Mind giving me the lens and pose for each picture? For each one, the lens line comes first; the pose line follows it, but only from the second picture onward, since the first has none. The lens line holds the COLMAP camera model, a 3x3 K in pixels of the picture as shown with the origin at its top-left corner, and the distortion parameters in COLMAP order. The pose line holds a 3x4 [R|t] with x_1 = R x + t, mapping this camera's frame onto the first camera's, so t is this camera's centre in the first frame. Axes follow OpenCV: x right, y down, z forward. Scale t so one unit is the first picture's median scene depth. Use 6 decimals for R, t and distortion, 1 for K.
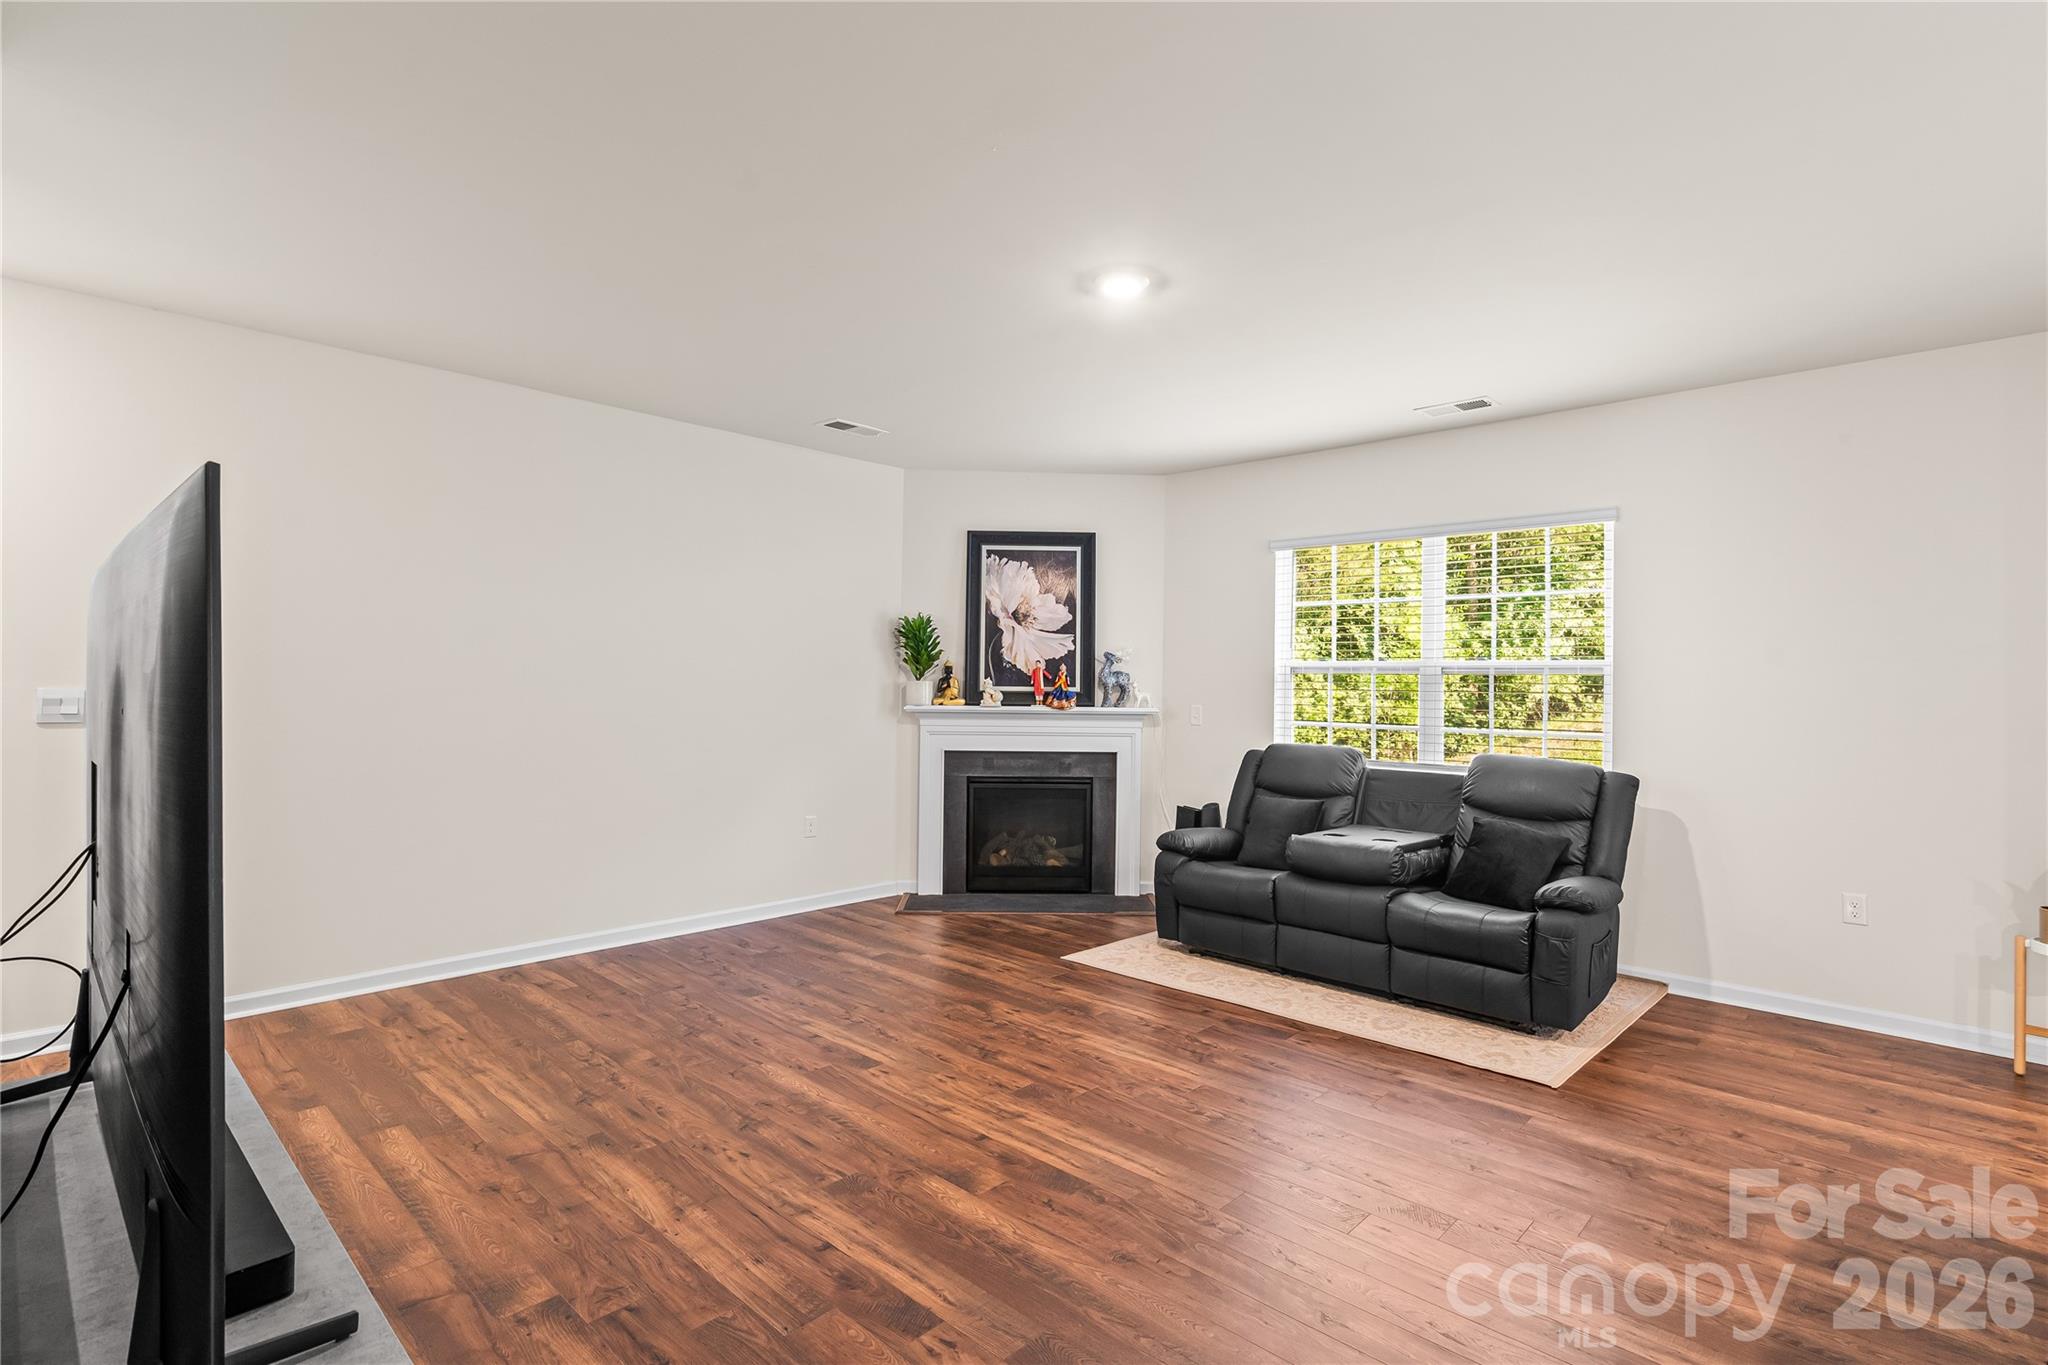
lens RADIAL K [[983.4, 0, 1039.1], [0, 983.4, 669.1], [0, 0, 1]] dist [-0.002338, 0.000483]
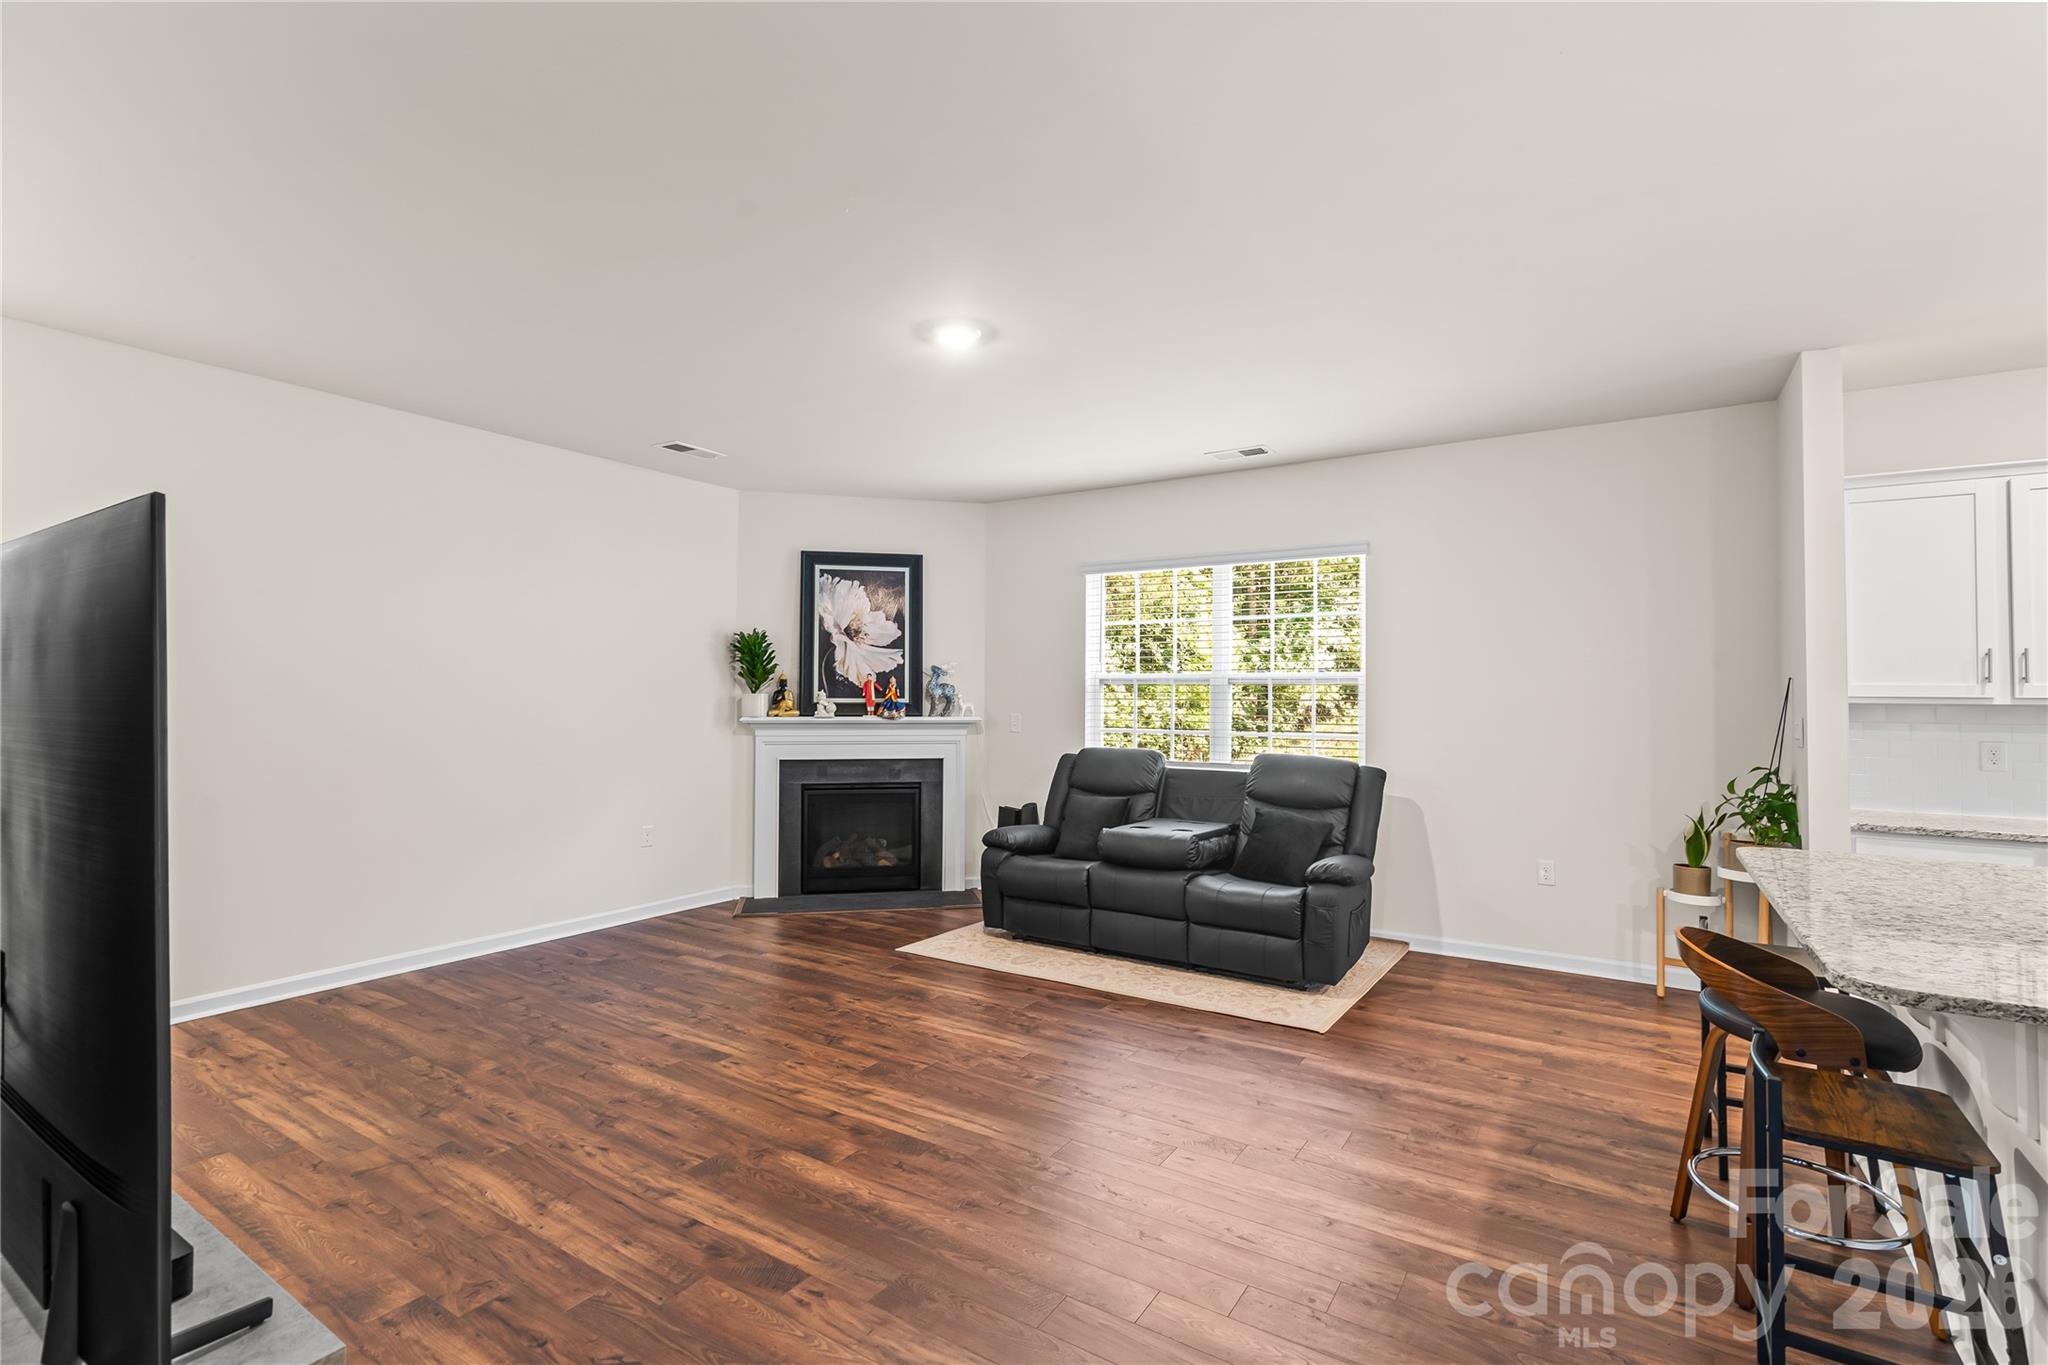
lens RADIAL K [[931.0, 0, 1023.0], [0, 931.0, 681.6], [0, 0, 1]] dist [-0.003147, 0.001232]
pose [[0.984522, -0.004641, 0.175201, -0.021671], [0.004426, 0.999989, 0.001622, -0.001772], [-0.175207, -0.000822, 0.984531, -0.035894]]
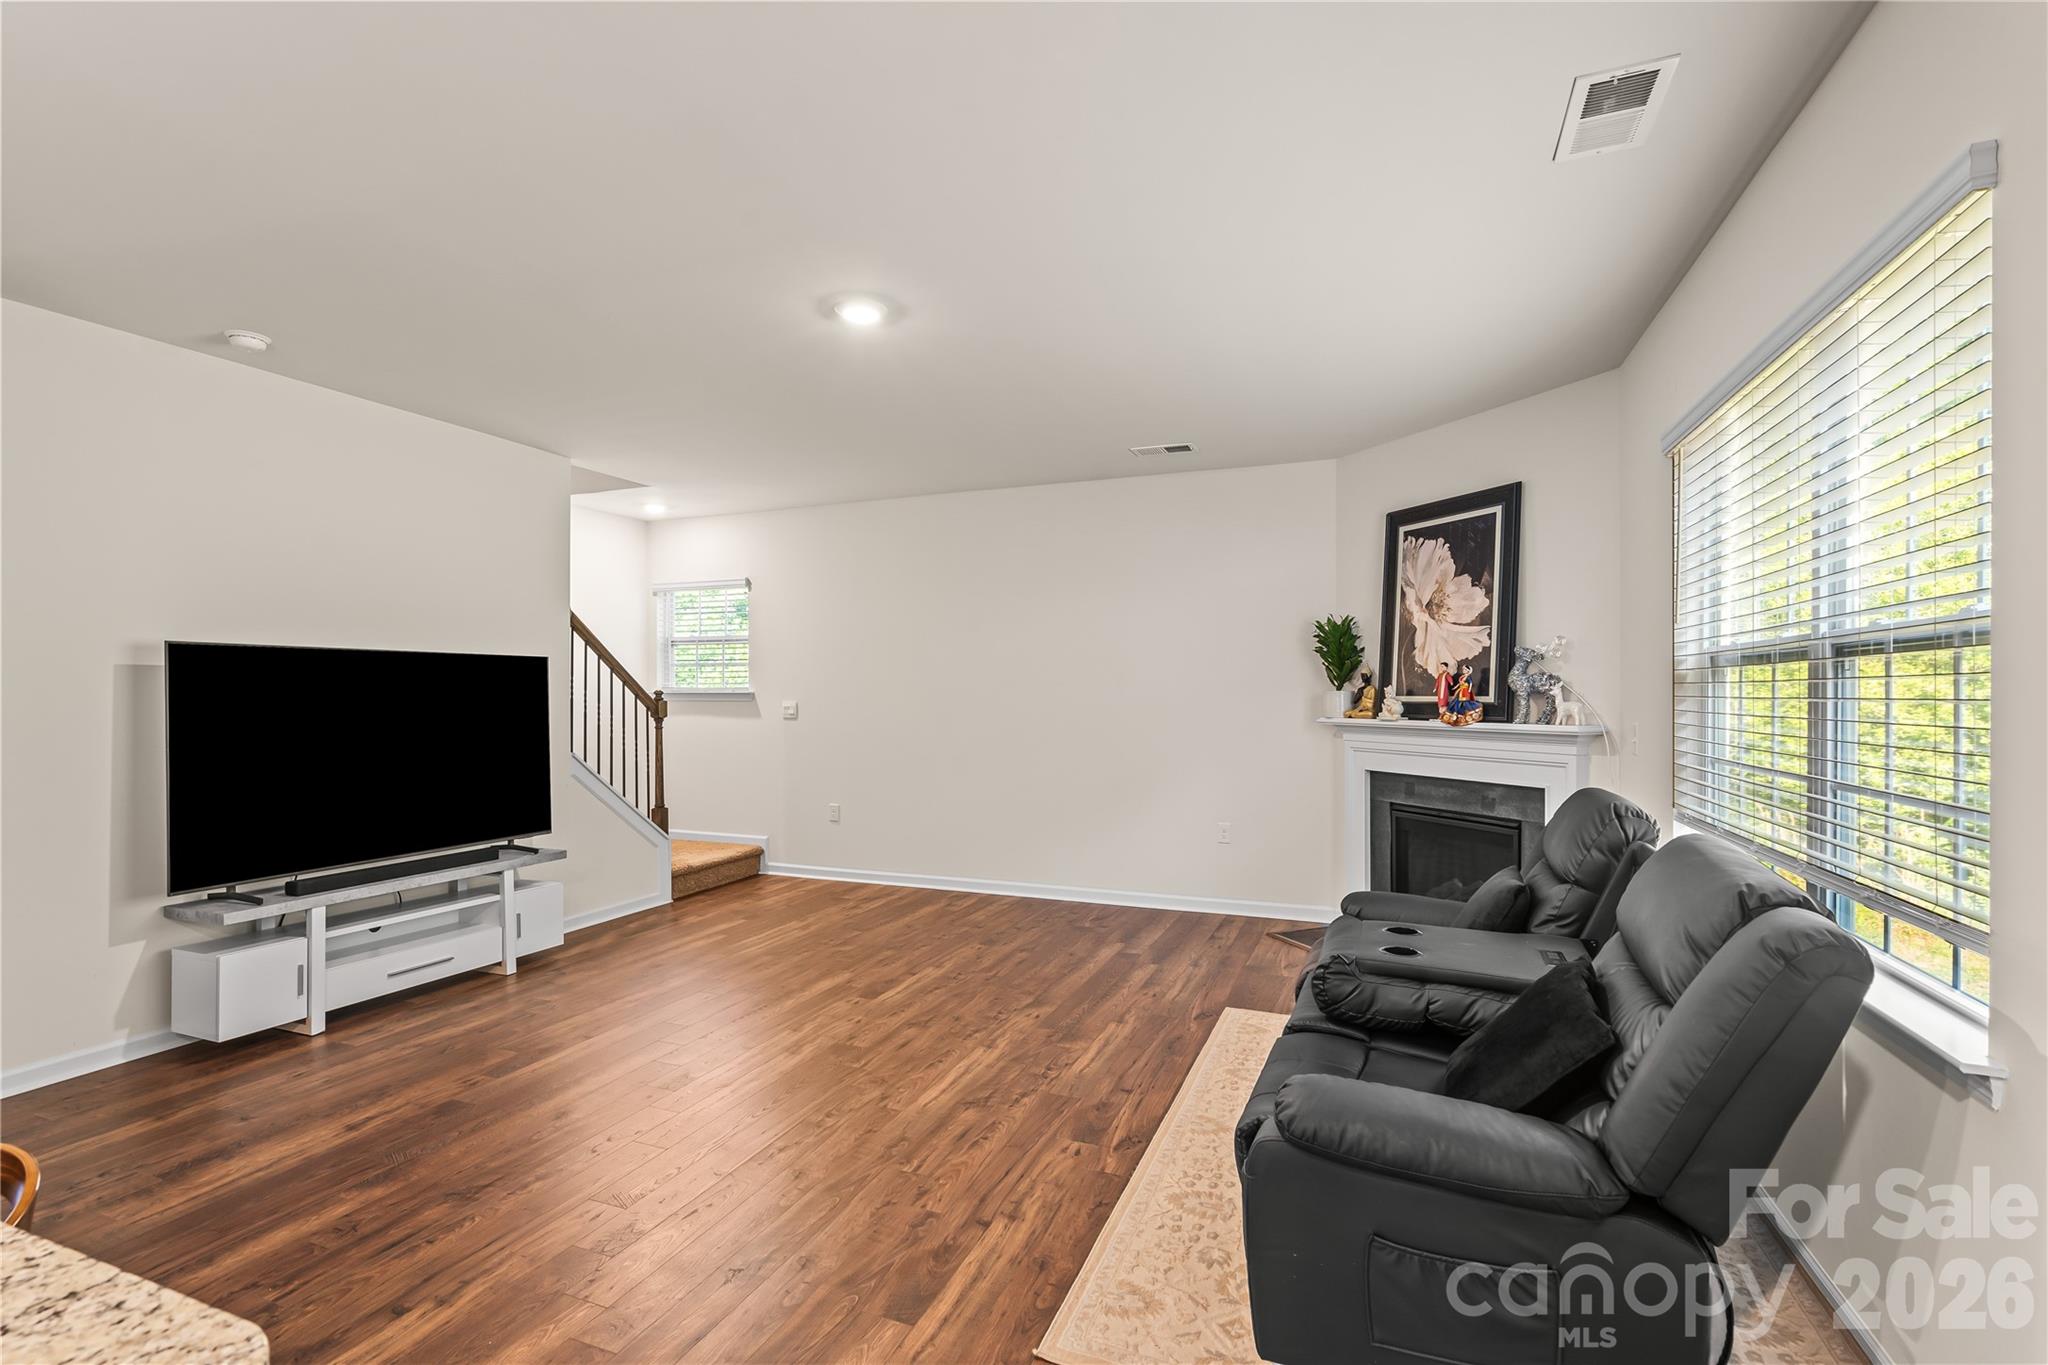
lens RADIAL K [[931.0, 0, 1035.5], [0, 931.0, 690.6], [0, 0, 1]] dist [-0.003147, 0.001232]
pose [[0.368653, -0.013558, -0.929468, 0.879251], [0.019397, 0.999788, -0.006891, 0.018999], [0.929365, -0.015488, 0.368838, 0.657834]]
